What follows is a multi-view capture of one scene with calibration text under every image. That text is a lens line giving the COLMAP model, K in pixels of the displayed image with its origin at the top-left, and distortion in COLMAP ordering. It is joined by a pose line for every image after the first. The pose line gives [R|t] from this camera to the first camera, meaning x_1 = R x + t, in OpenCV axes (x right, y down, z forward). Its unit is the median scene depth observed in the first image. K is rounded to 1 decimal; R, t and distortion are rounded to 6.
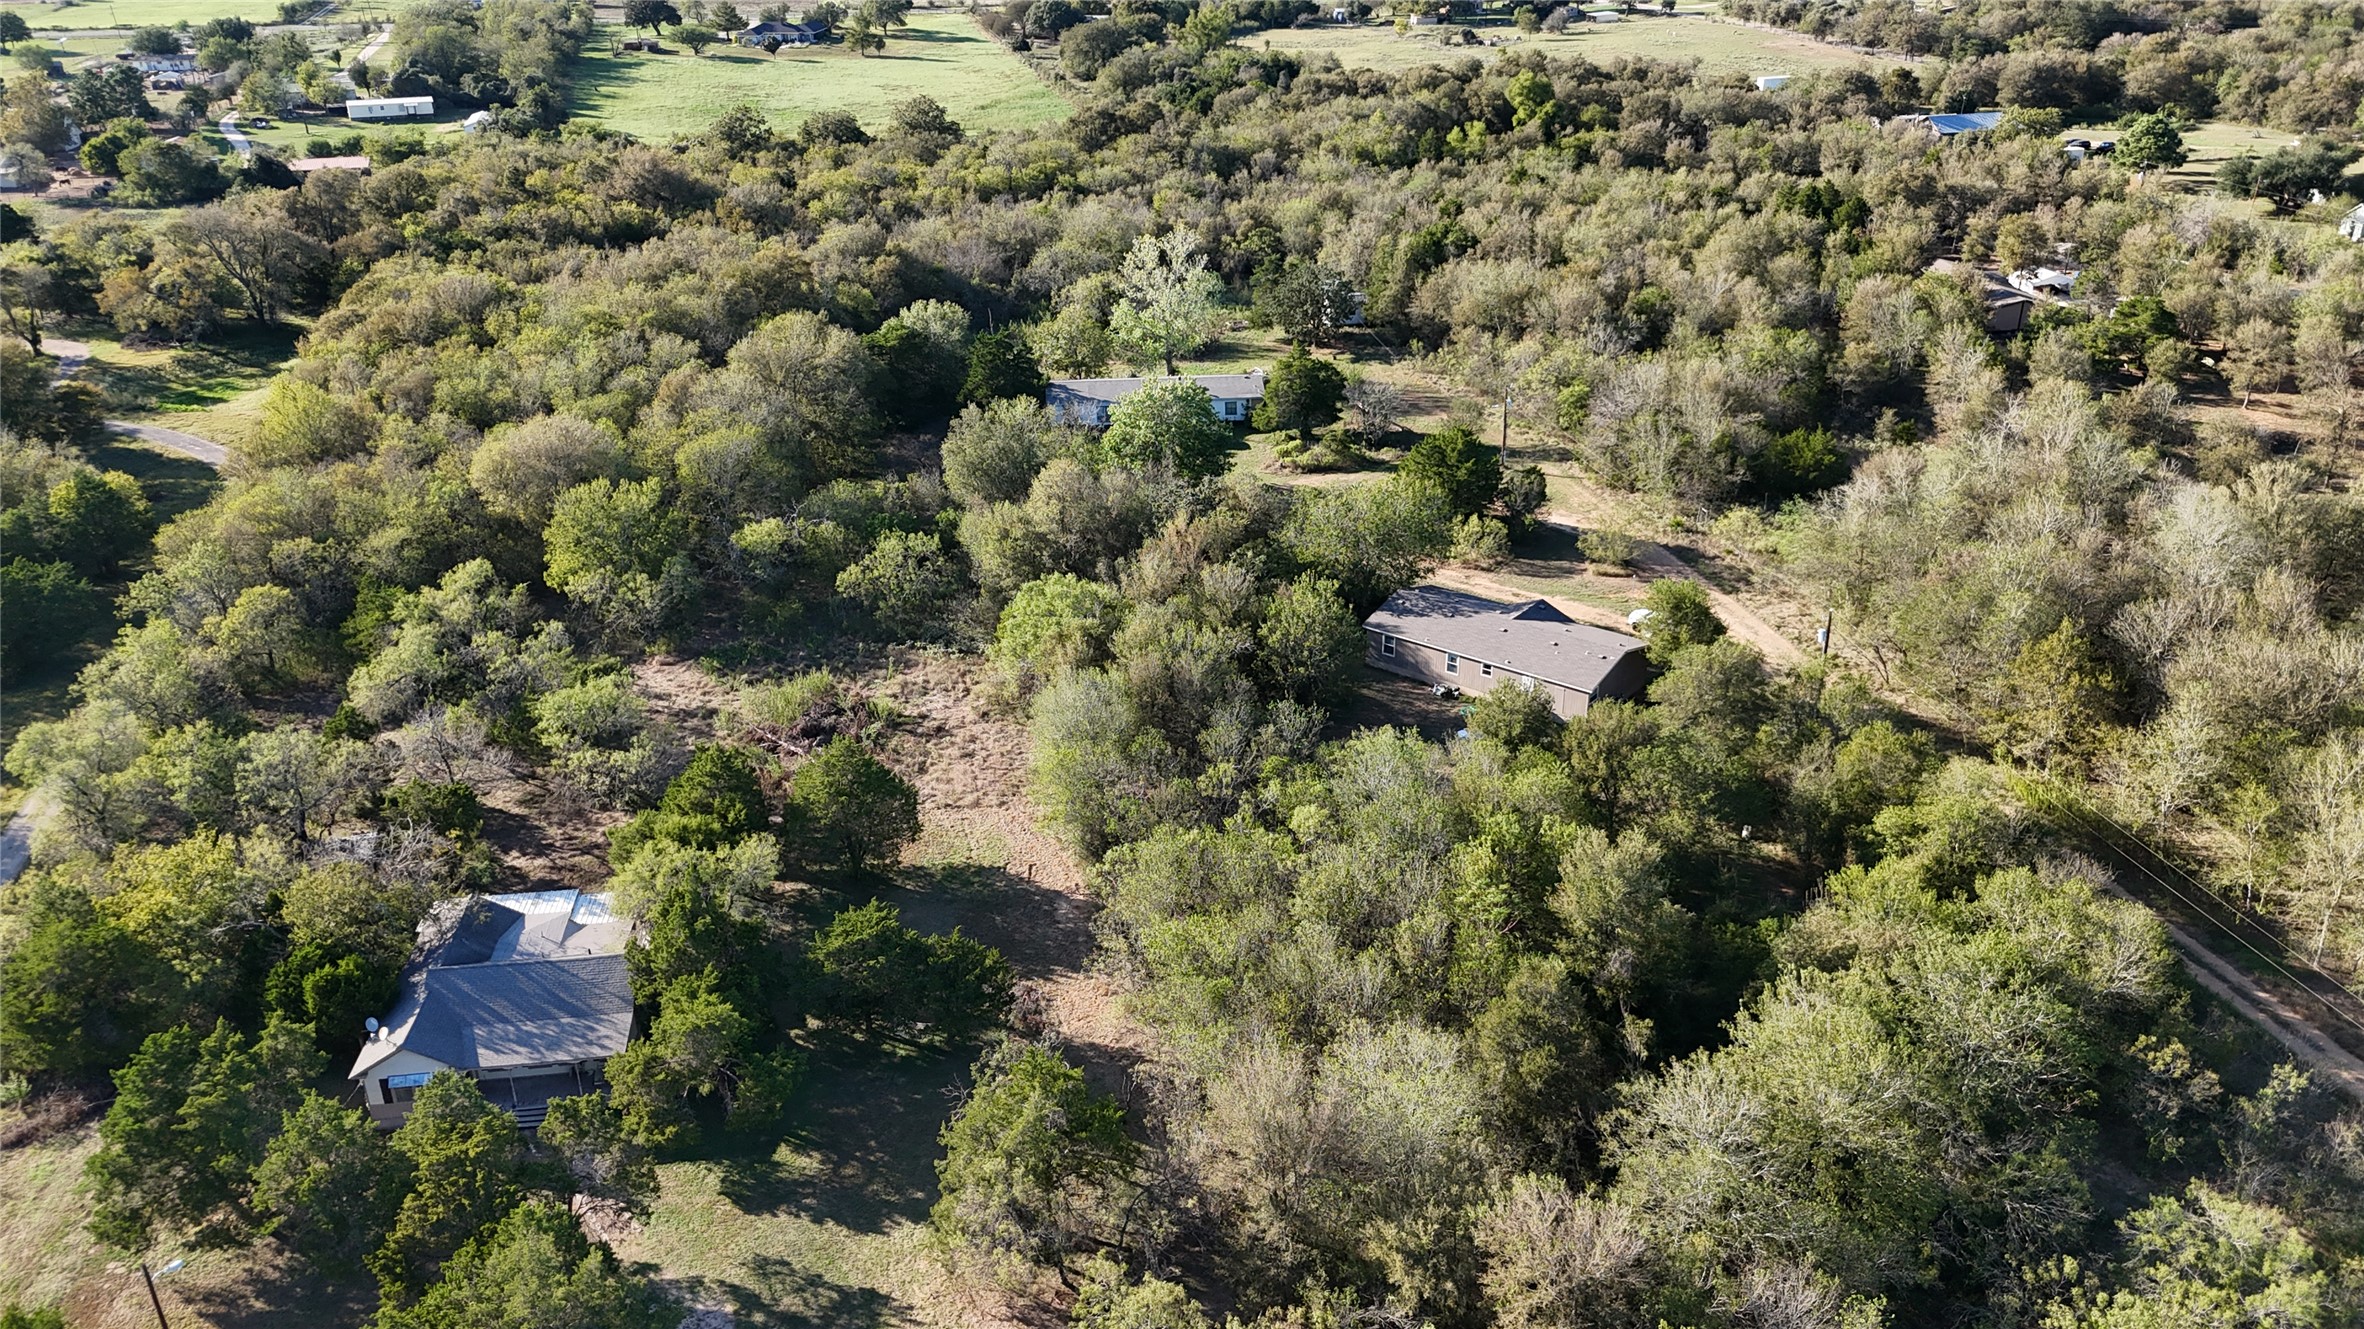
lens RADIAL K [[1732.1, 0, 1186.5], [0, 1732.1, 662.0], [0, 0, 1]] dist [0.049497, -0.052205]
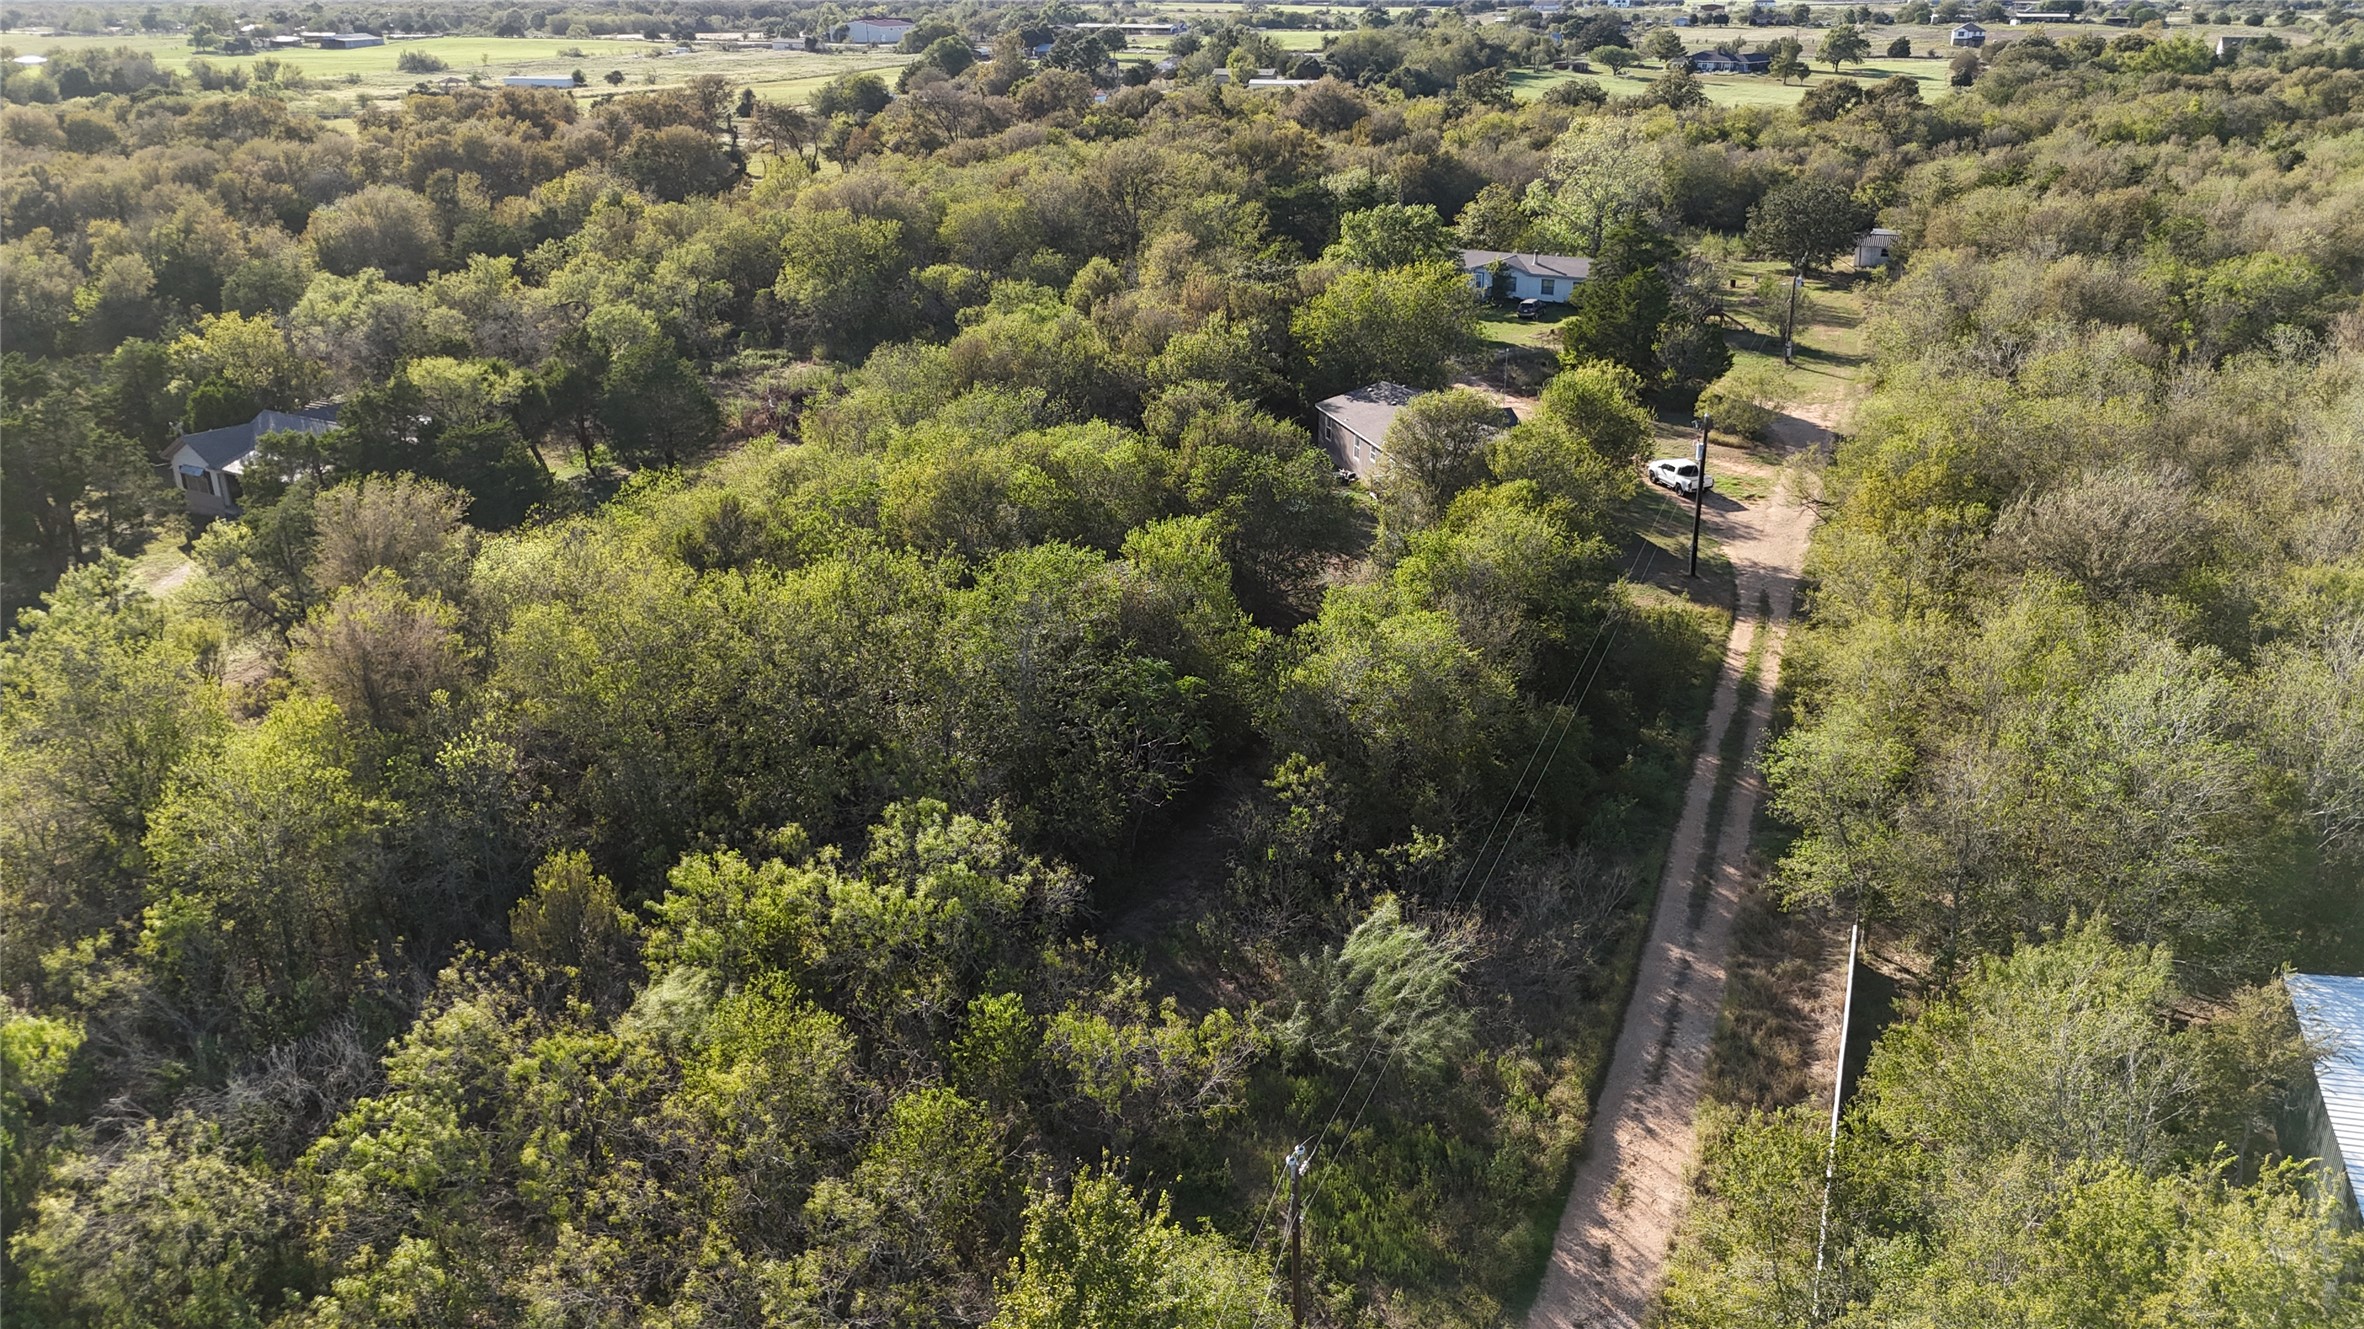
lens RADIAL K [[1732.1, 0, 1186.5], [0, 1732.1, 662.0], [0, 0, 1]] dist [0.049497, -0.052205]
pose [[0.803097, 0.224179, -0.552068, 0.477627], [-0.258350, 0.965912, 0.016406, 0.092214], [0.536927, 0.129451, 0.833638, 0.189124]]
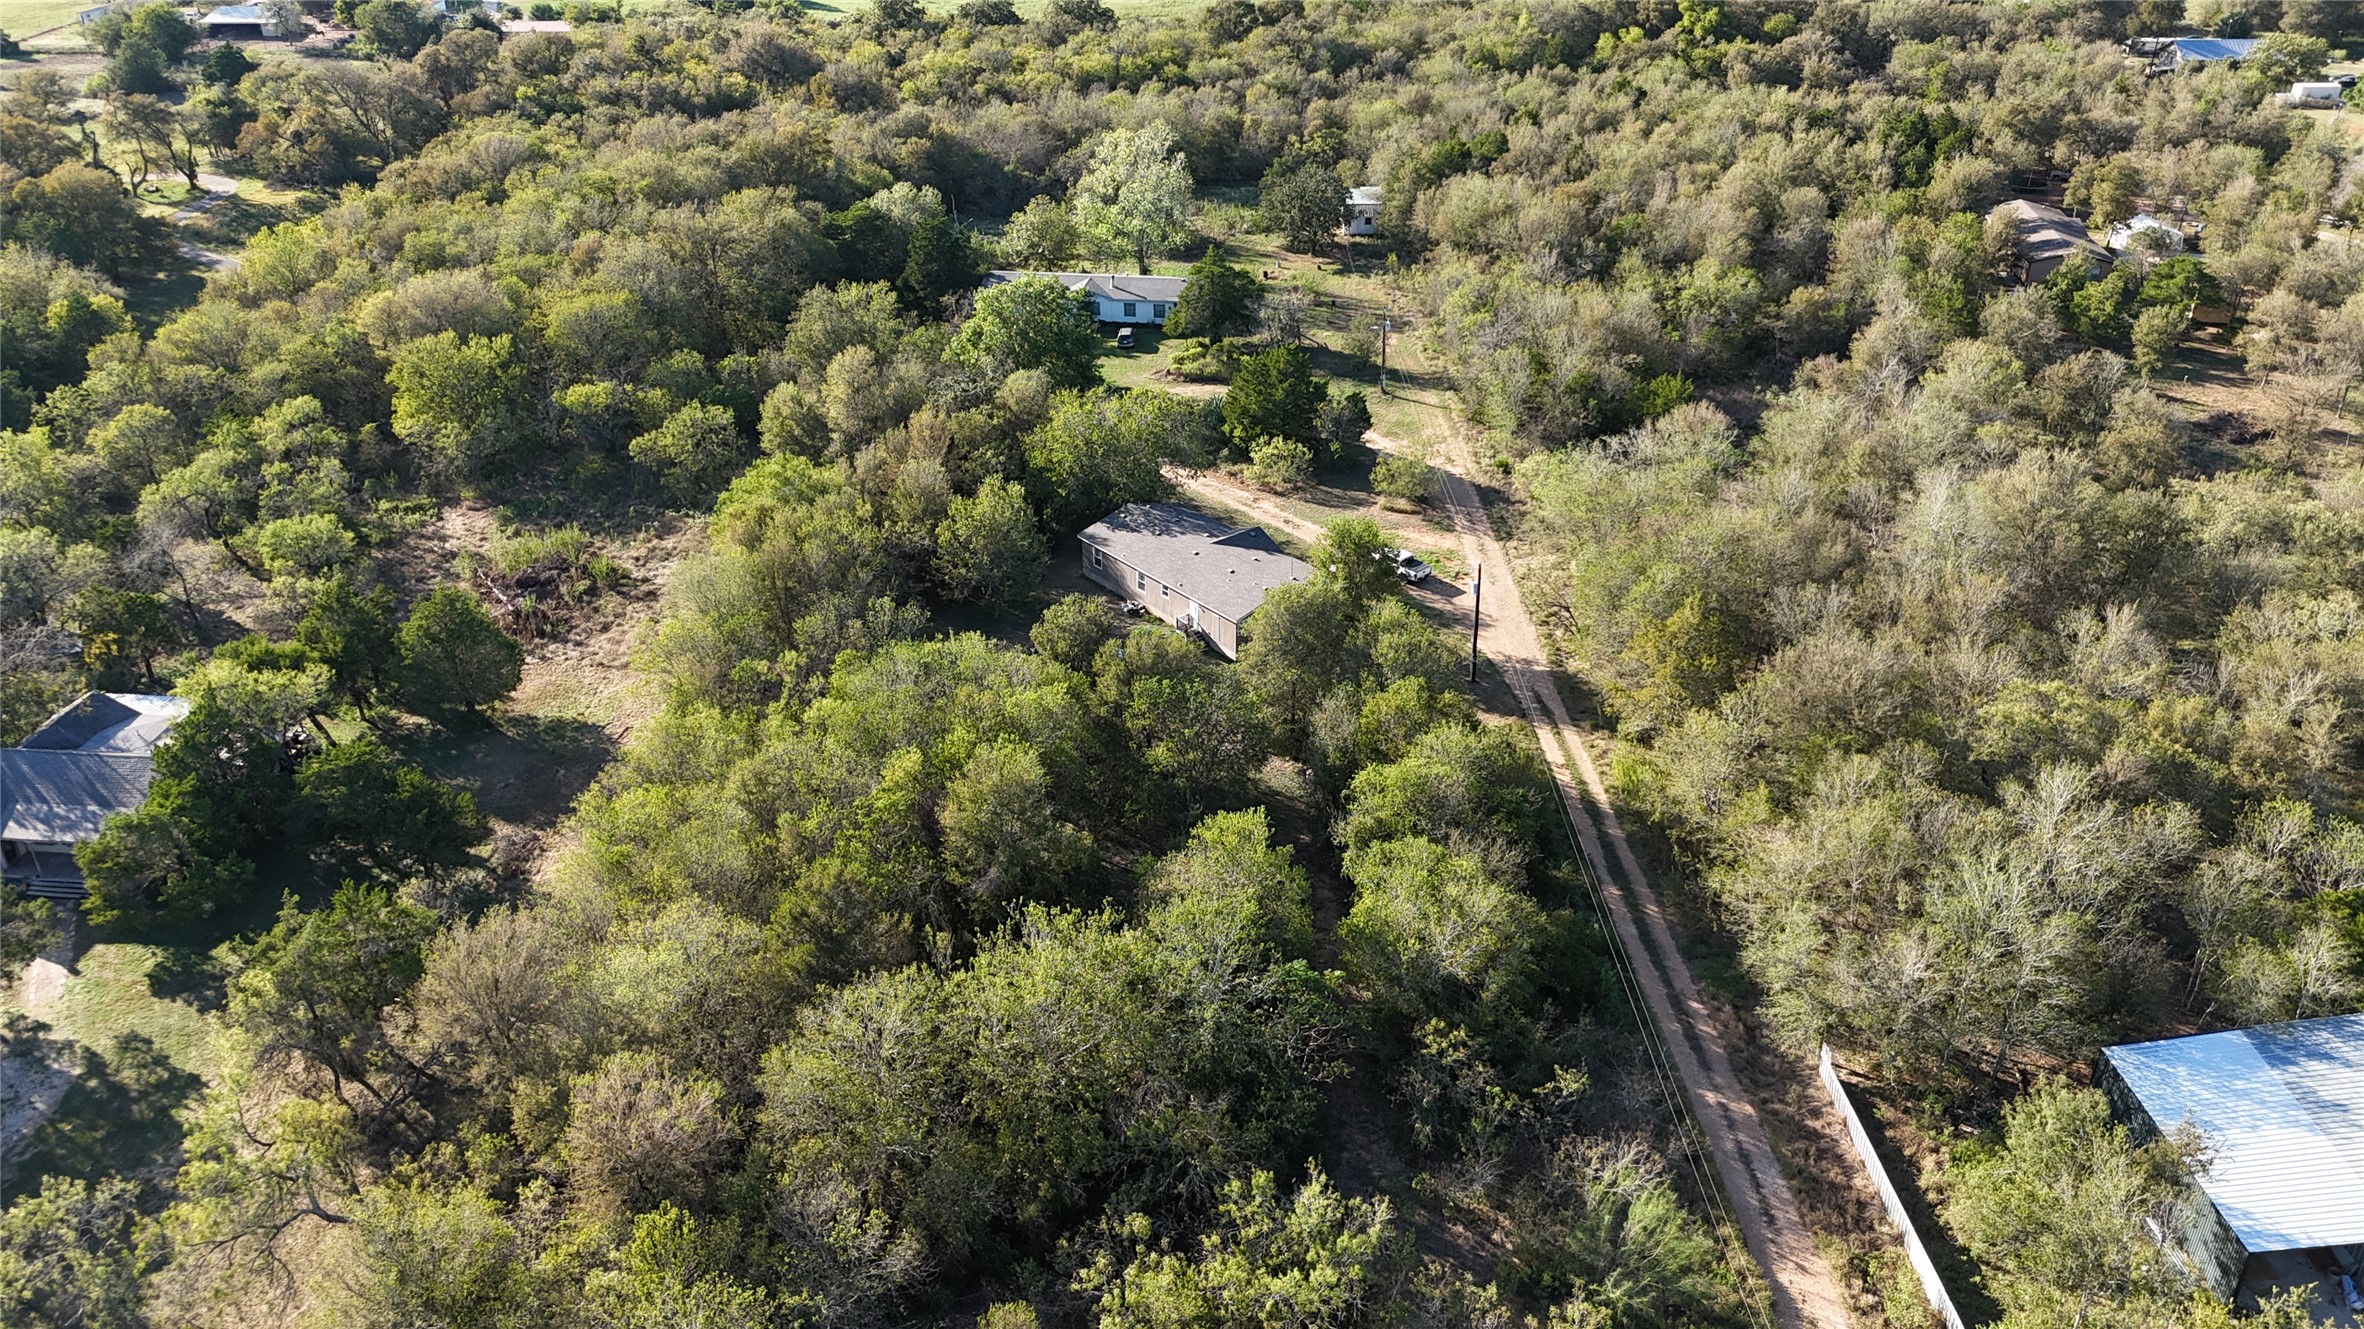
lens RADIAL K [[1732.1, 0, 1186.5], [0, 1732.1, 662.0], [0, 0, 1]] dist [0.049497, -0.052205]
pose [[0.974244, 0.110411, -0.196619, 0.304409], [-0.098875, 0.992802, 0.067586, -0.018491], [0.202666, -0.046405, 0.978148, 0.026353]]
